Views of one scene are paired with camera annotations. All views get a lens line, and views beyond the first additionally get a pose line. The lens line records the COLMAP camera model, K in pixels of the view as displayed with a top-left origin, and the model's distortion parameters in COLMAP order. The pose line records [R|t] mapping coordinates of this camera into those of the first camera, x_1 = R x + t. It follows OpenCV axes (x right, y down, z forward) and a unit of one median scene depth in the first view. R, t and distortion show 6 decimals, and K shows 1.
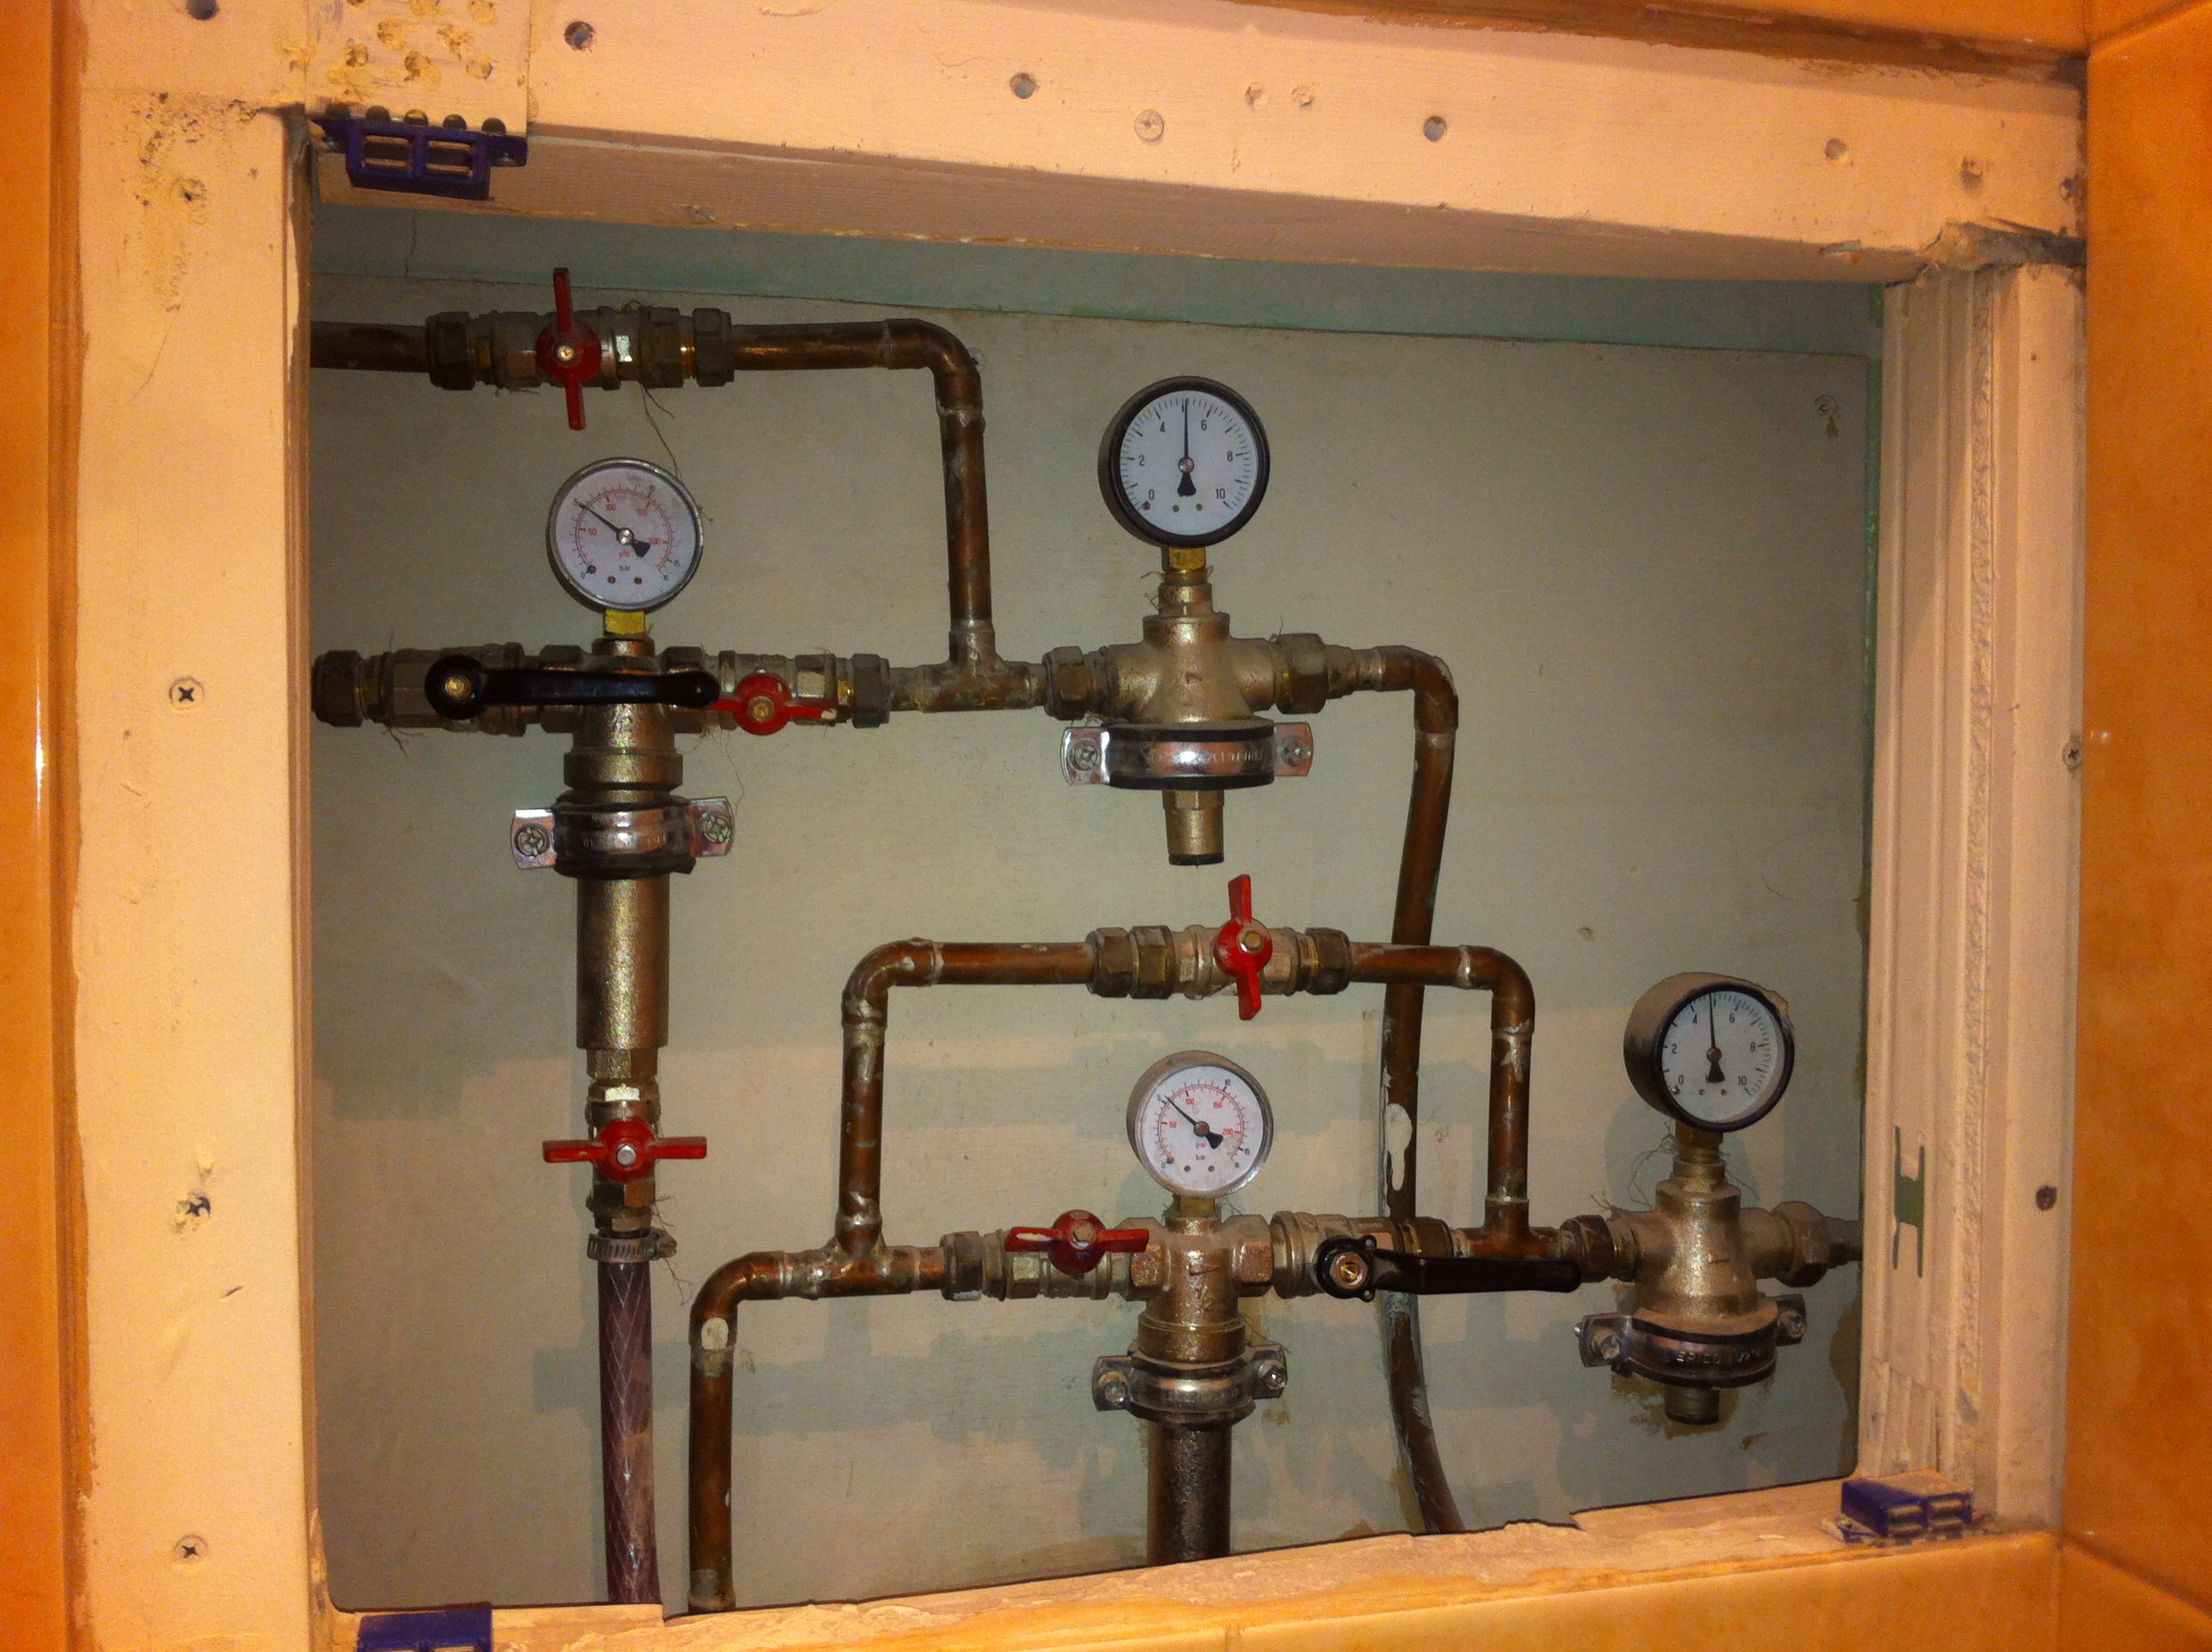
lens RADIAL K [[2093.5, 0, 1093.1], [0, 2093.5, 827.0], [0, 0, 1]] dist [0.080160, -0.300597]
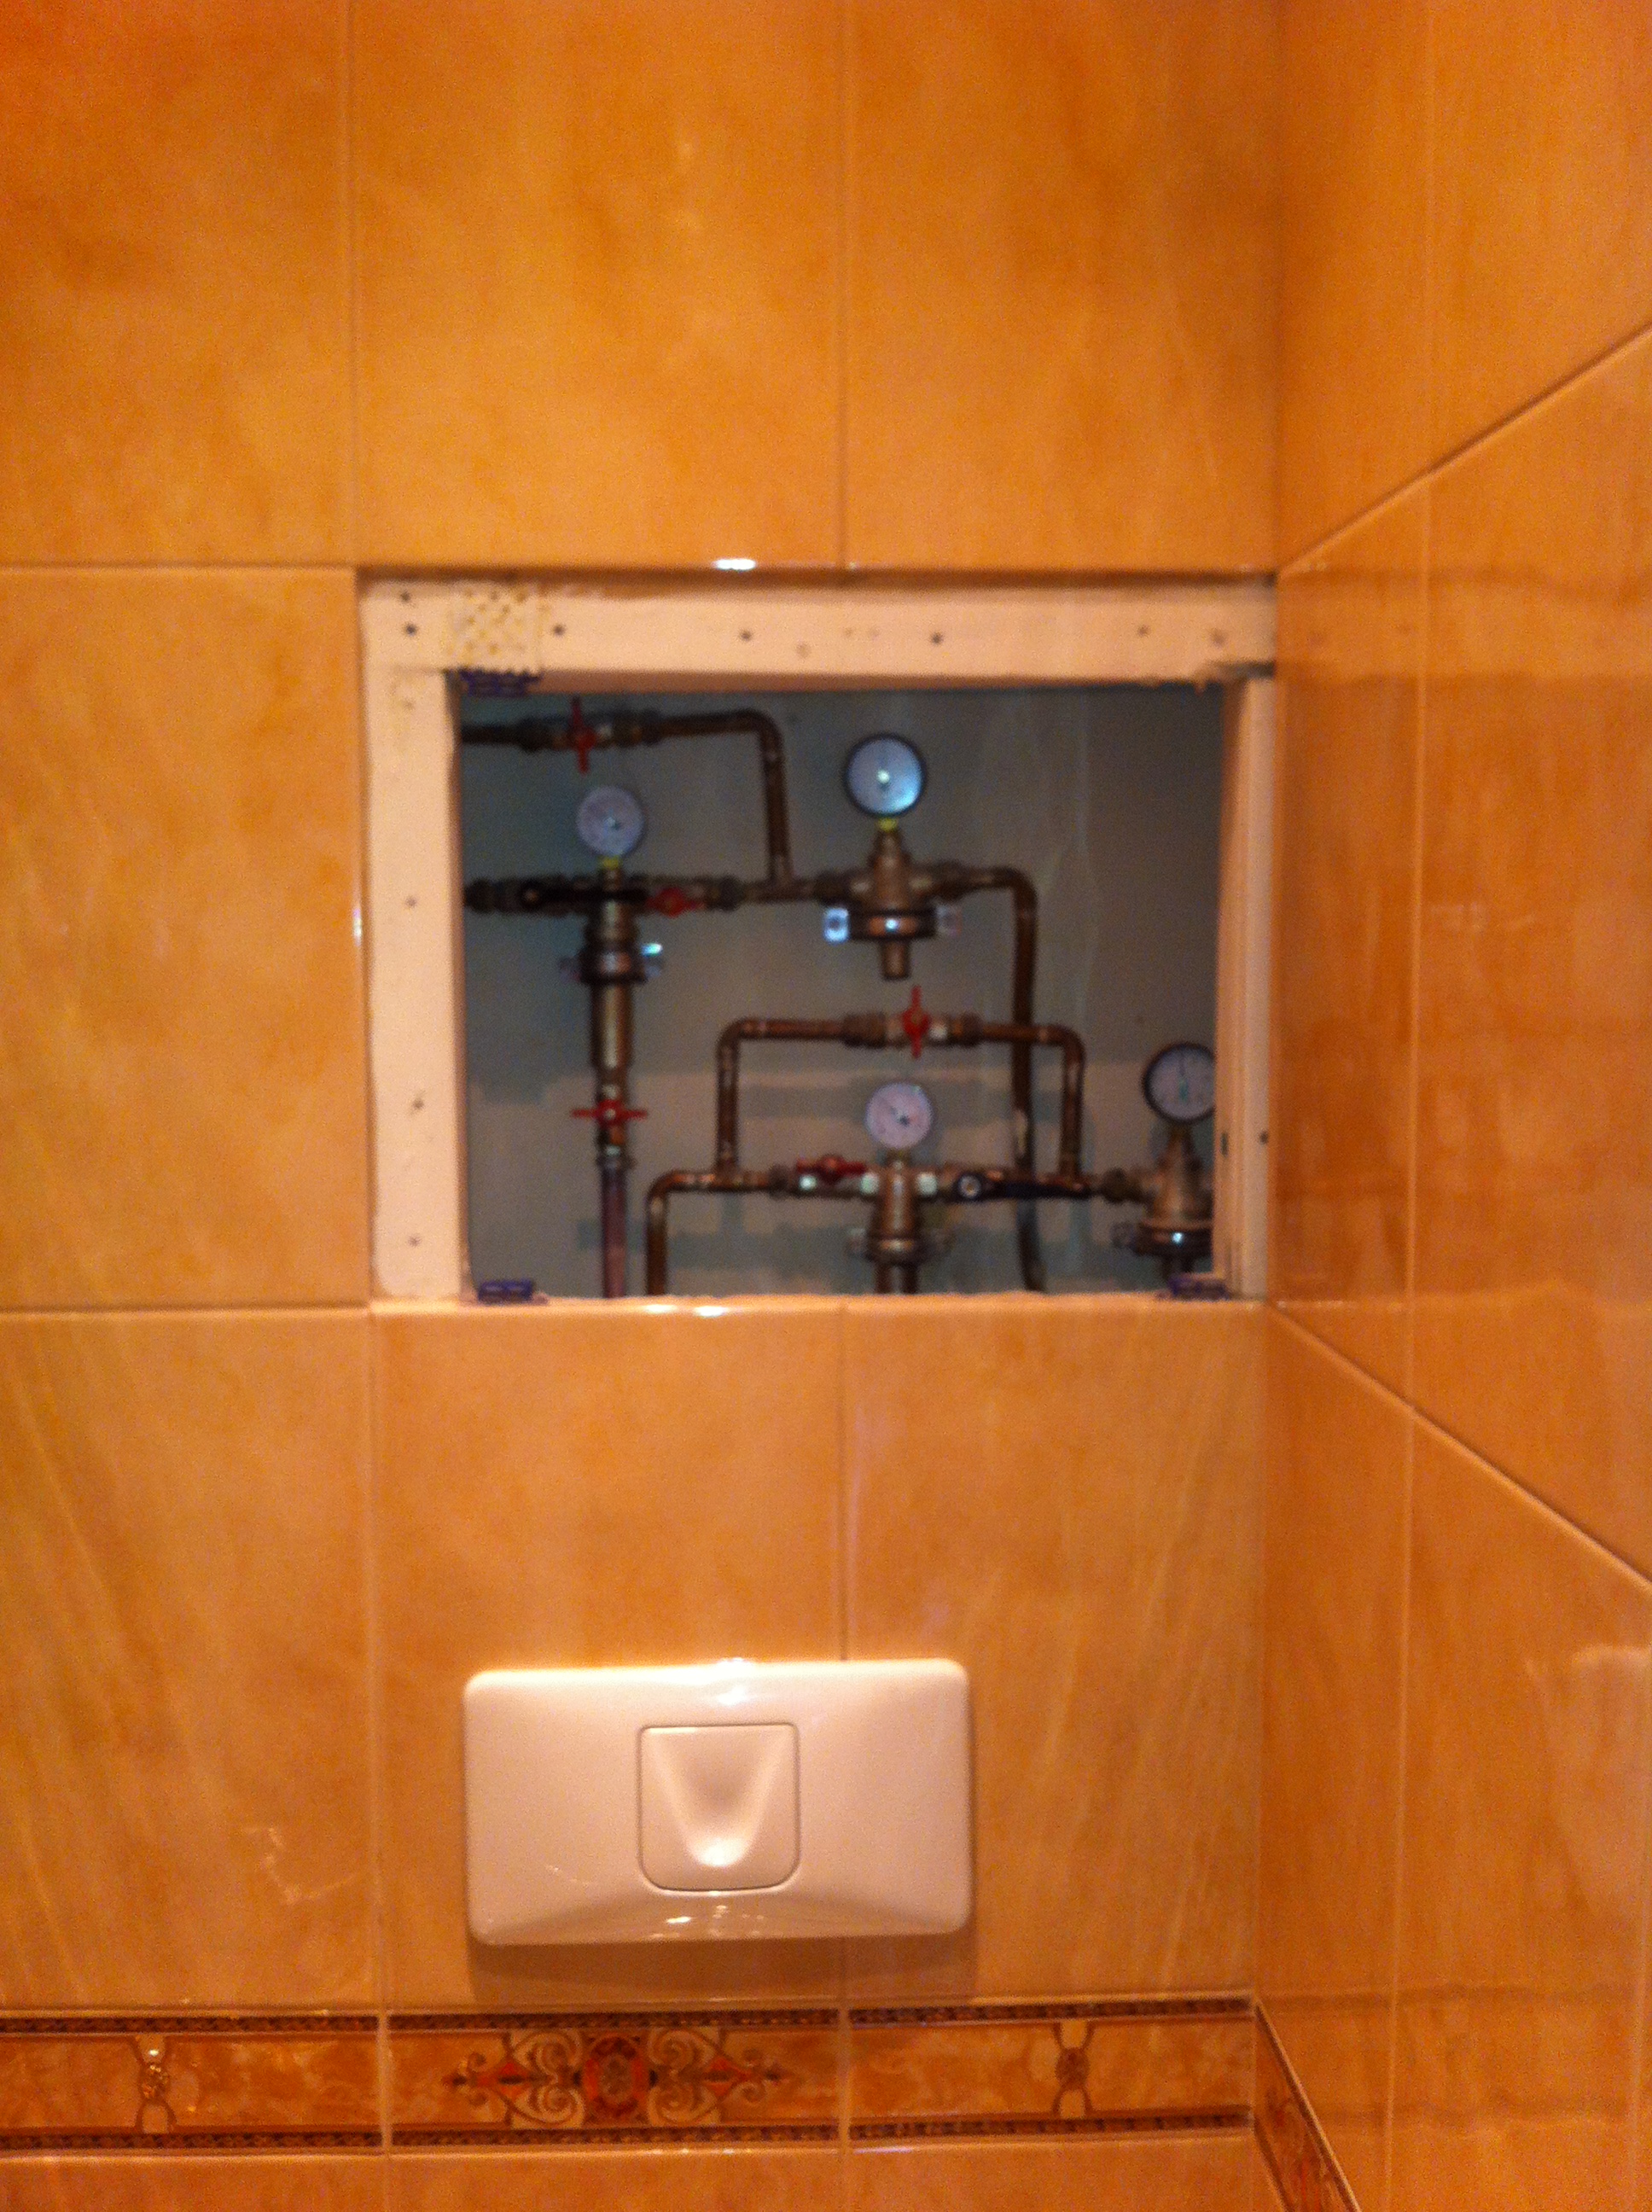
lens RADIAL K [[2093.5, 0, 826.0], [0, 2093.5, 1106.0], [0, 0, 1]] dist [0.080160, -0.300597]
pose [[0.977418, 0.010276, -0.211064, 0.410003], [0.001043, 0.998570, 0.053445, 0.031345], [0.211311, -0.052459, 0.976010, -0.952275]]
